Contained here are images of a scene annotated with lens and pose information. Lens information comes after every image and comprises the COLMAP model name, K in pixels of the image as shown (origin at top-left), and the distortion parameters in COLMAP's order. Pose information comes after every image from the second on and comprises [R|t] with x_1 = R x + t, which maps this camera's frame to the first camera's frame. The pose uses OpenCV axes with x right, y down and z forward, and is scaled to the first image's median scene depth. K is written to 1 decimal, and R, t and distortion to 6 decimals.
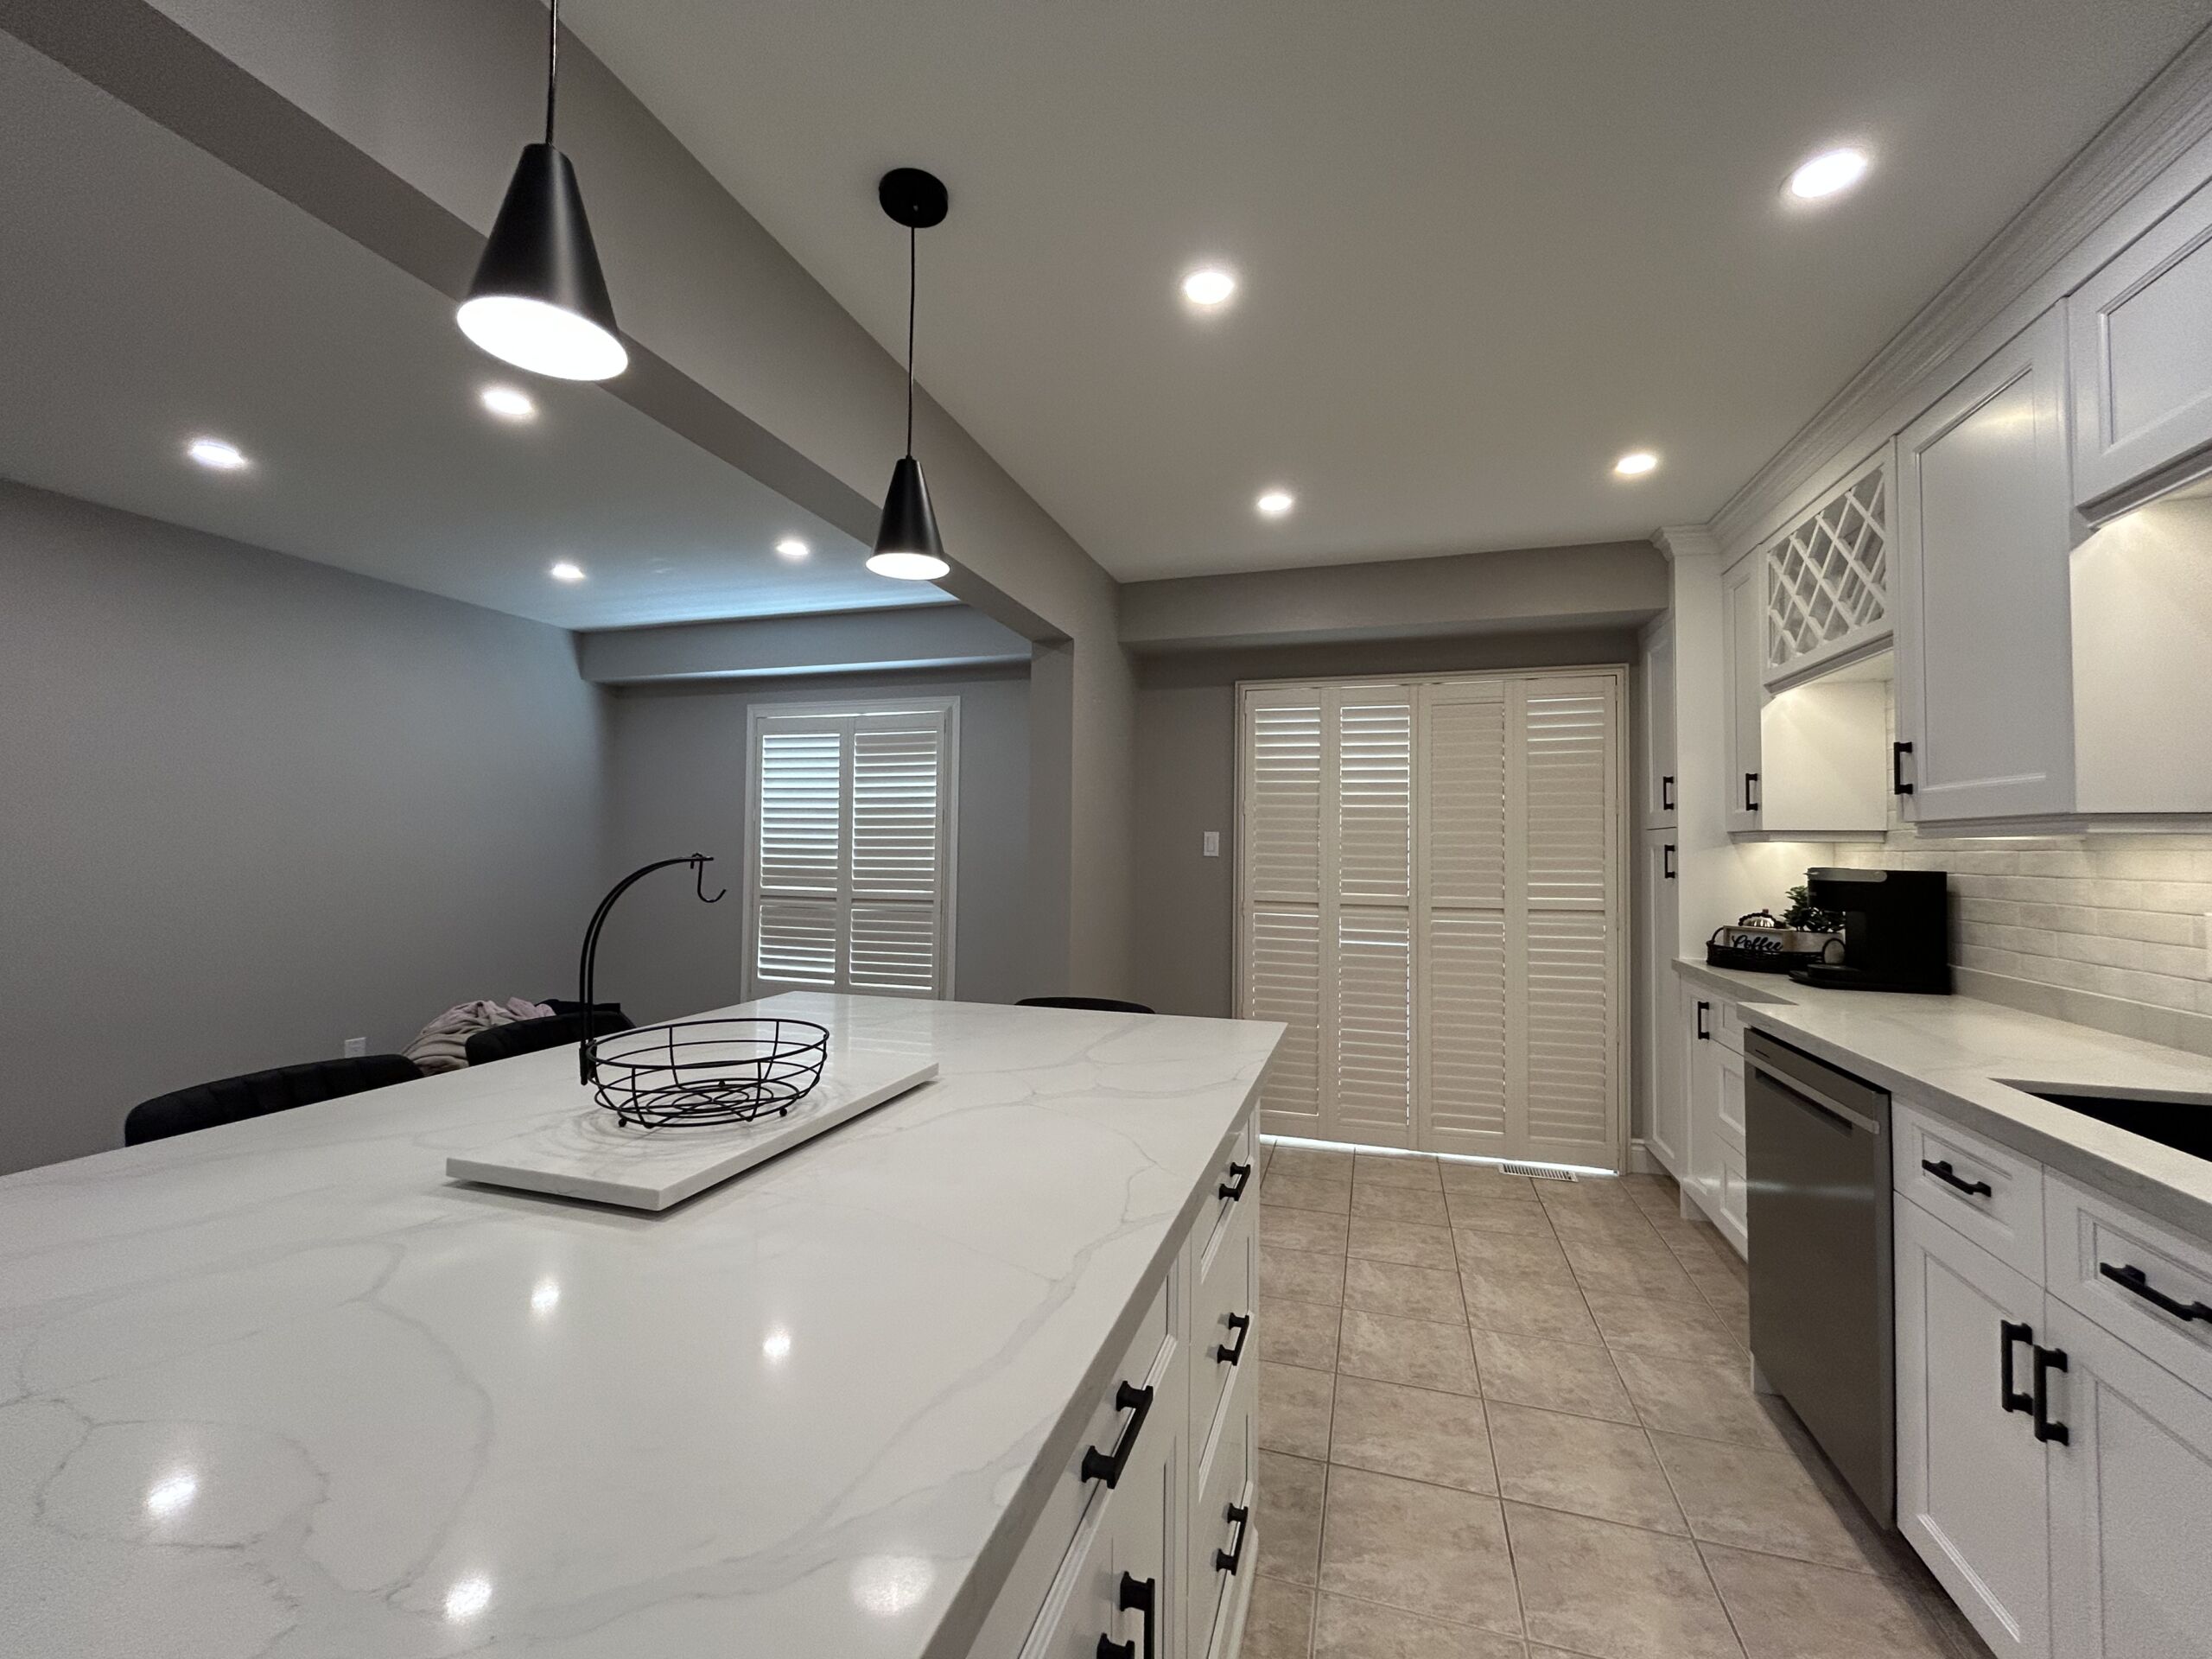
lens RADIAL K [[895.6, 0, 1107.5], [0, 895.6, 823.6], [0, 0, 1]] dist [-0.003495, 0.001702]
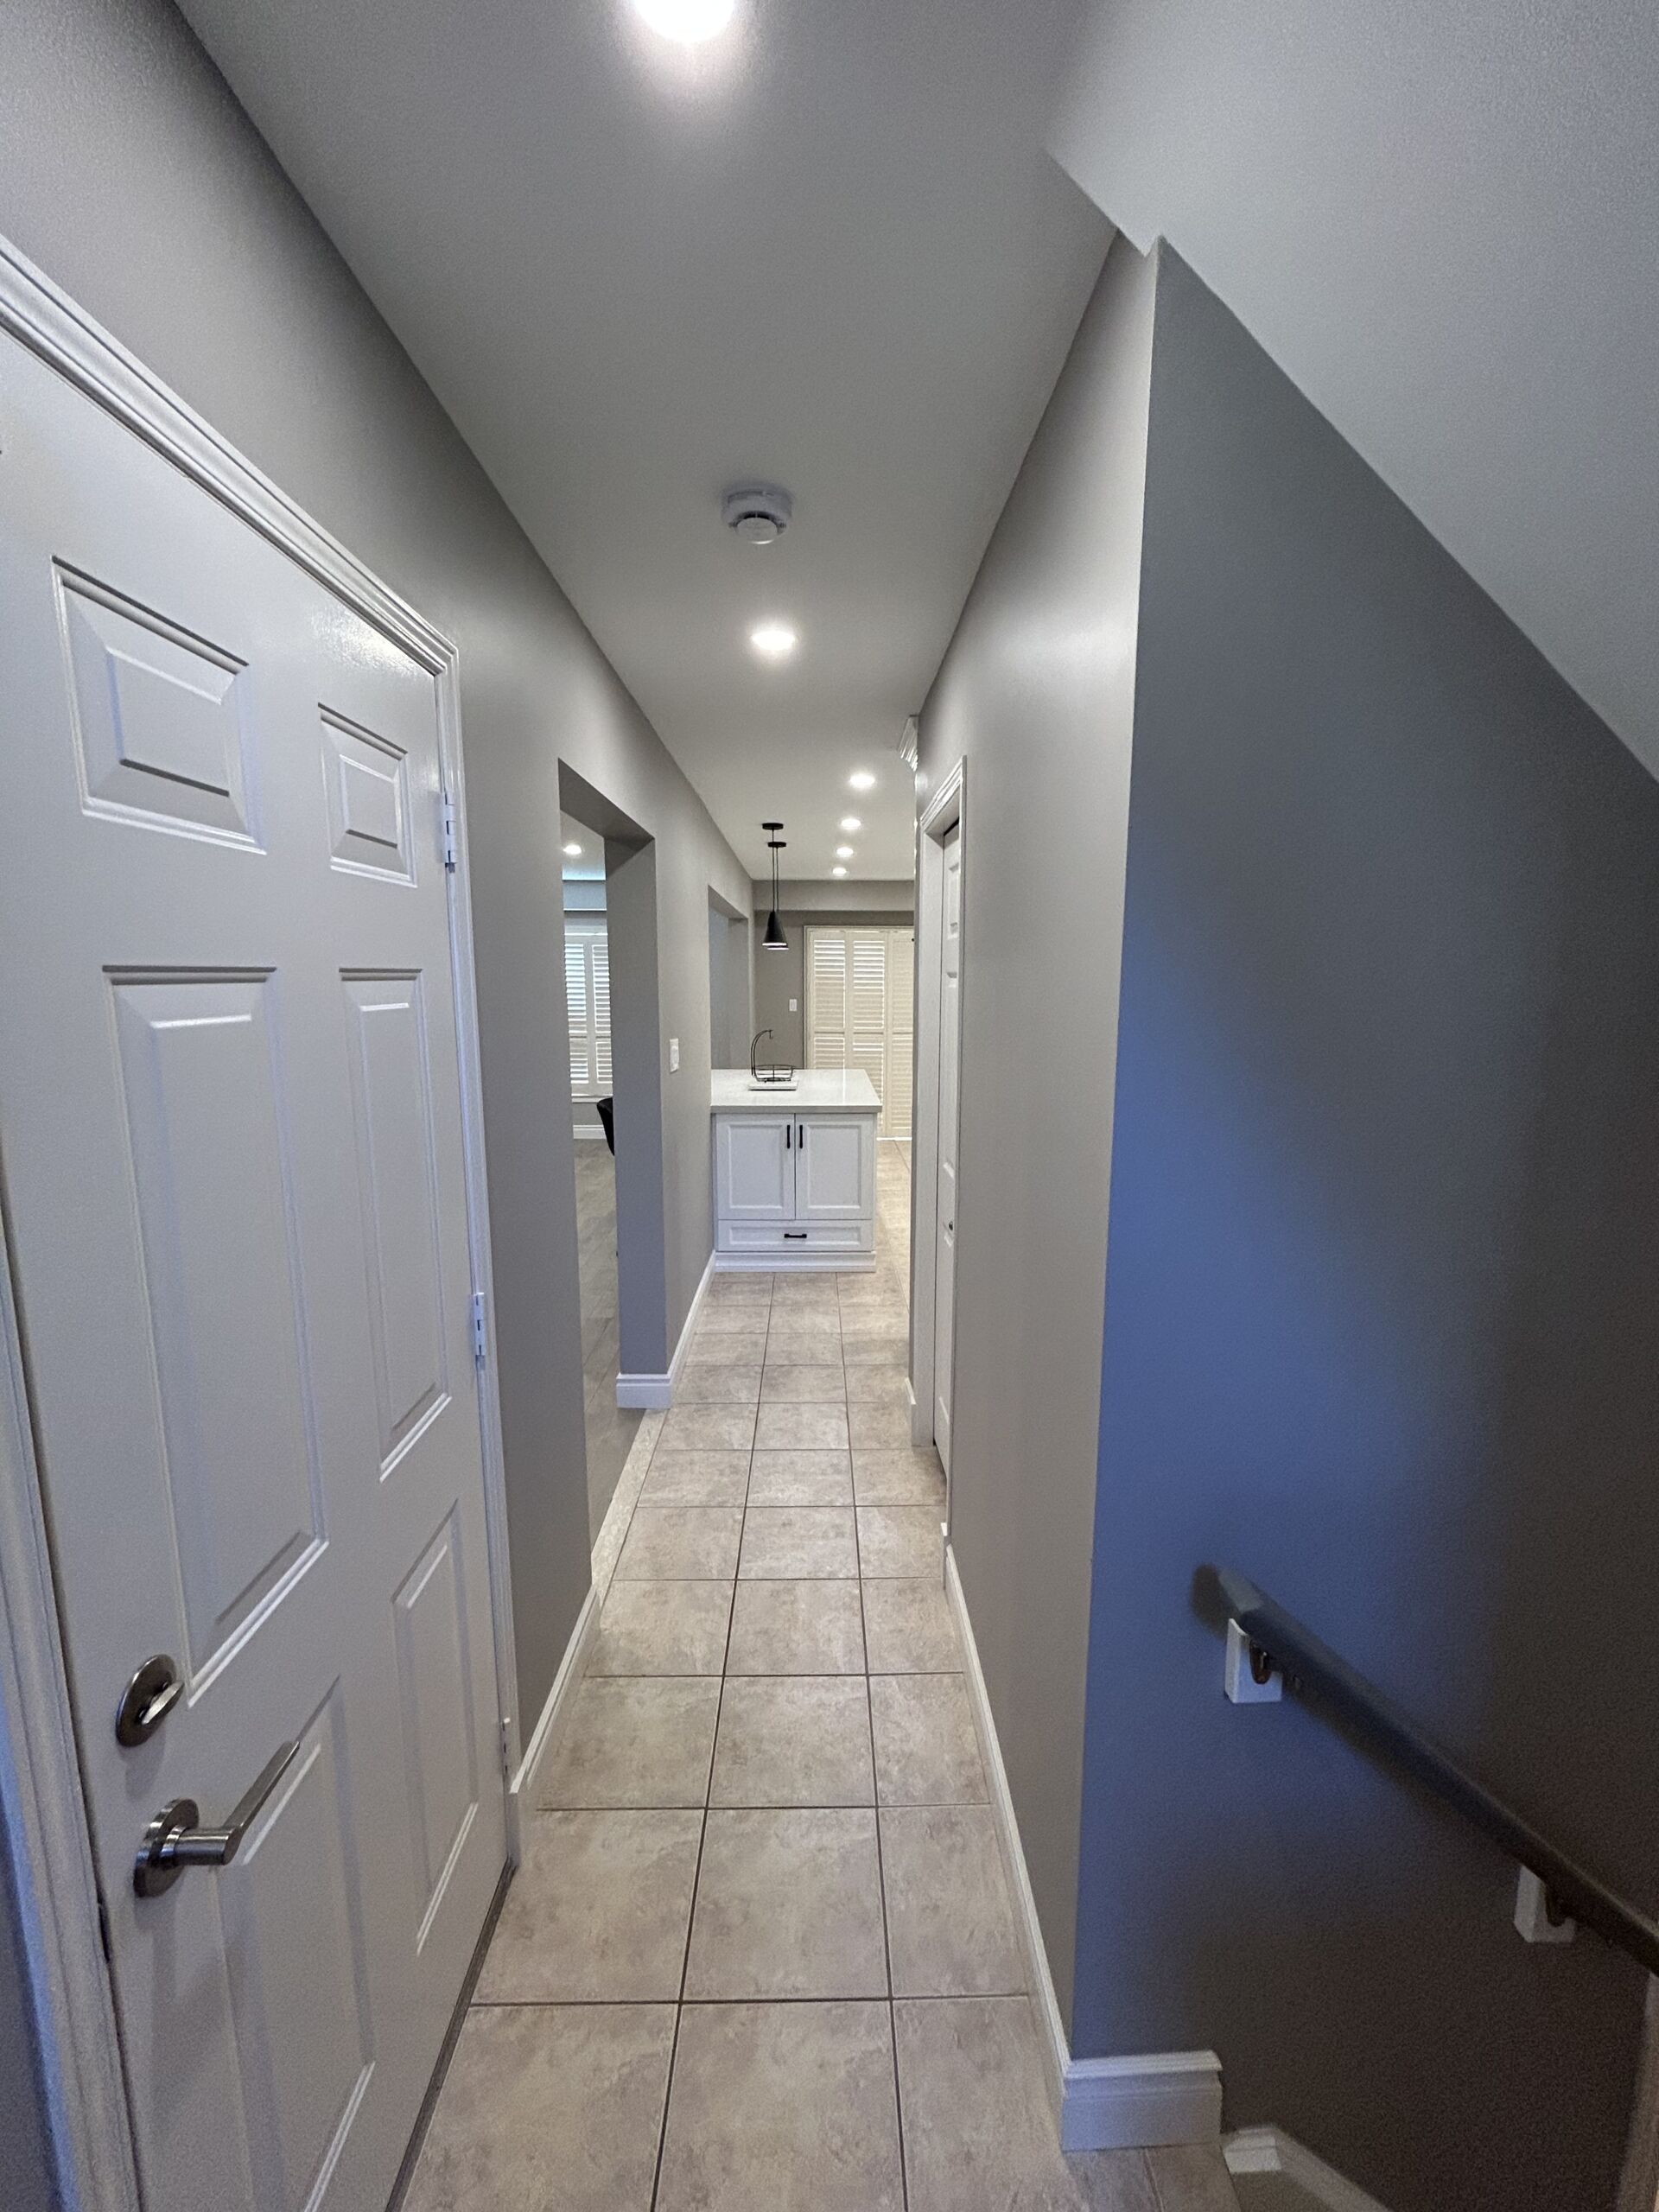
lens RADIAL K [[895.6, 0, 836.7], [0, 895.6, 1107.2], [0, 0, 1]] dist [-0.003495, 0.001702]
pose [[0.948144, -0.054572, 0.313122, -0.657694], [-0.000821, 0.984726, 0.174108, -0.154513], [-0.317841, -0.165337, 0.933617, -1.470170]]
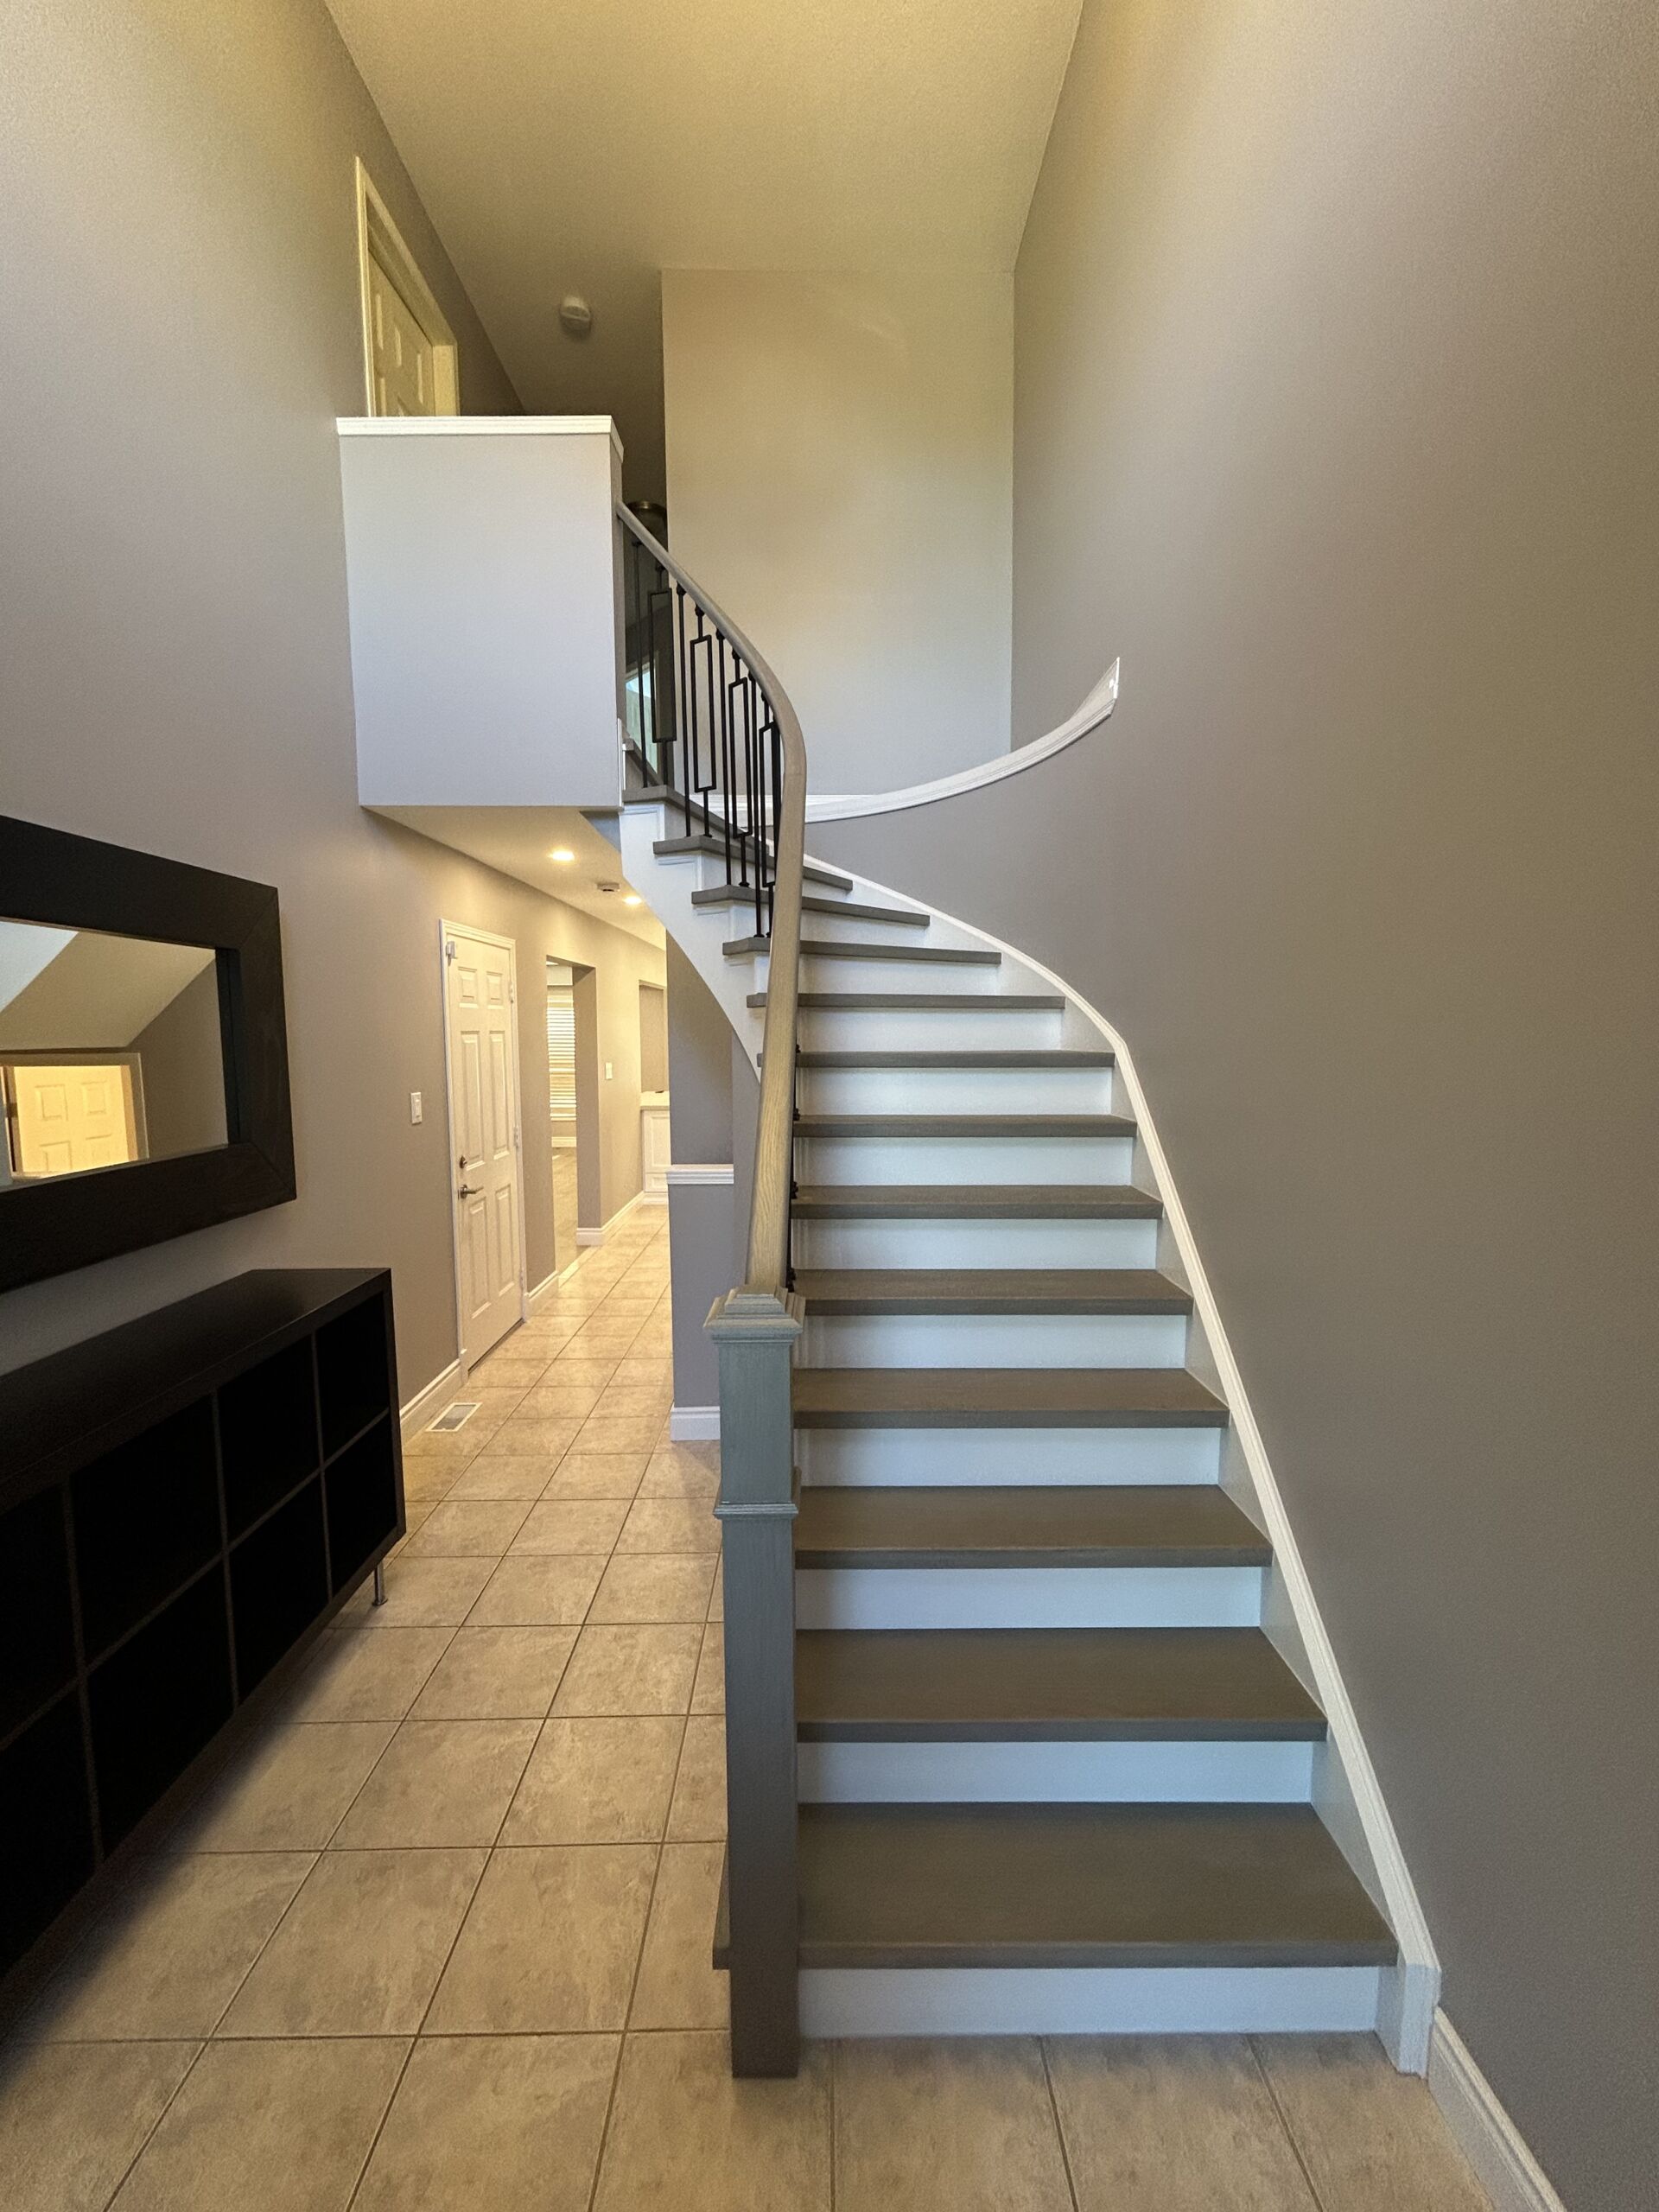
lens RADIAL K [[895.6, 0, 830.2], [0, 895.6, 1109.2], [0, 0, 1]] dist [-0.003495, 0.001702]
pose [[0.953087, -0.040666, 0.299953, -0.640173], [0.004850, 0.992859, 0.119197, -0.194254], [-0.302658, -0.112150, 0.946478, -2.721795]]
